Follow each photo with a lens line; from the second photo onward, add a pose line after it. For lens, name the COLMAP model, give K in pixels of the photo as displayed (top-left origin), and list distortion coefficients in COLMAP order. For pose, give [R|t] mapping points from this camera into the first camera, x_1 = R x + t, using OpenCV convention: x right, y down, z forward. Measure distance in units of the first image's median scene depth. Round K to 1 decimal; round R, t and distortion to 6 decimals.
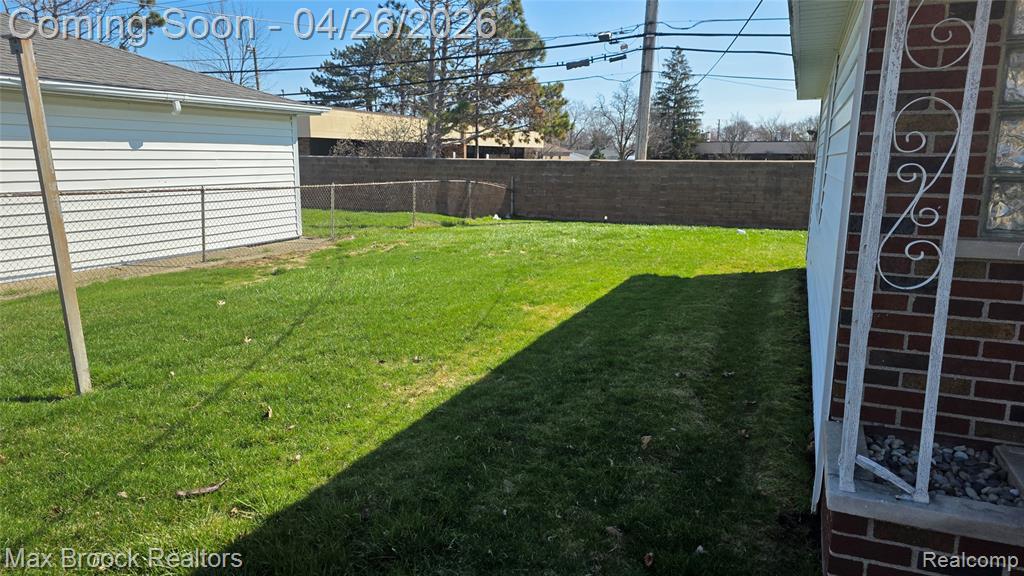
lens RADIAL K [[676.0, 0, 513.8], [0, 676.0, 291.4], [0, 0, 1]] dist [0.059276, -0.054703]
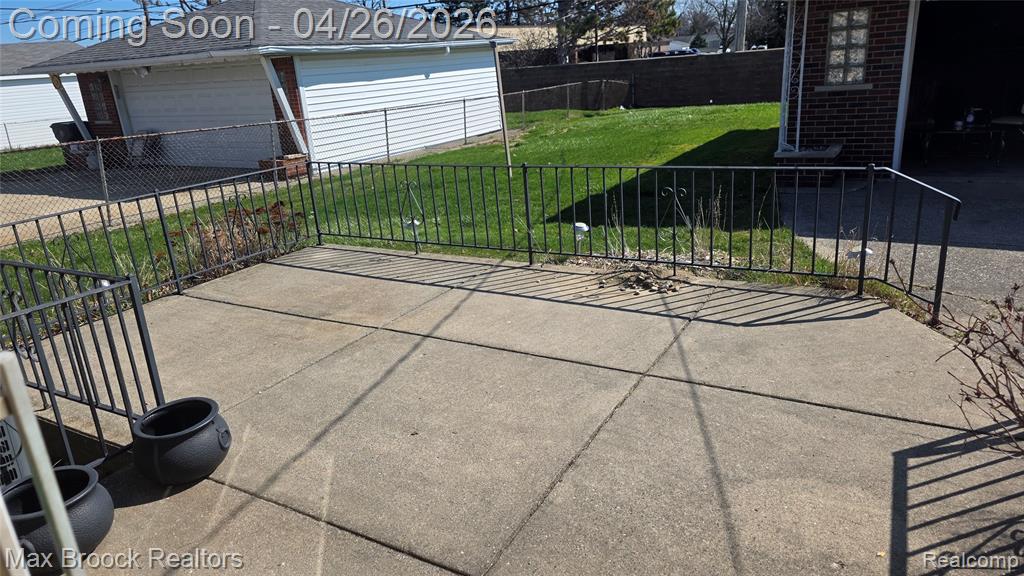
lens RADIAL K [[676.0, 0, 513.8], [0, 676.0, 291.4], [0, 0, 1]] dist [0.059276, -0.054703]
pose [[0.988365, -0.036173, -0.147739, -0.057668], [0.056416, 0.989209, 0.135216, 0.054348], [0.141253, -0.141978, 0.979740, -0.380408]]
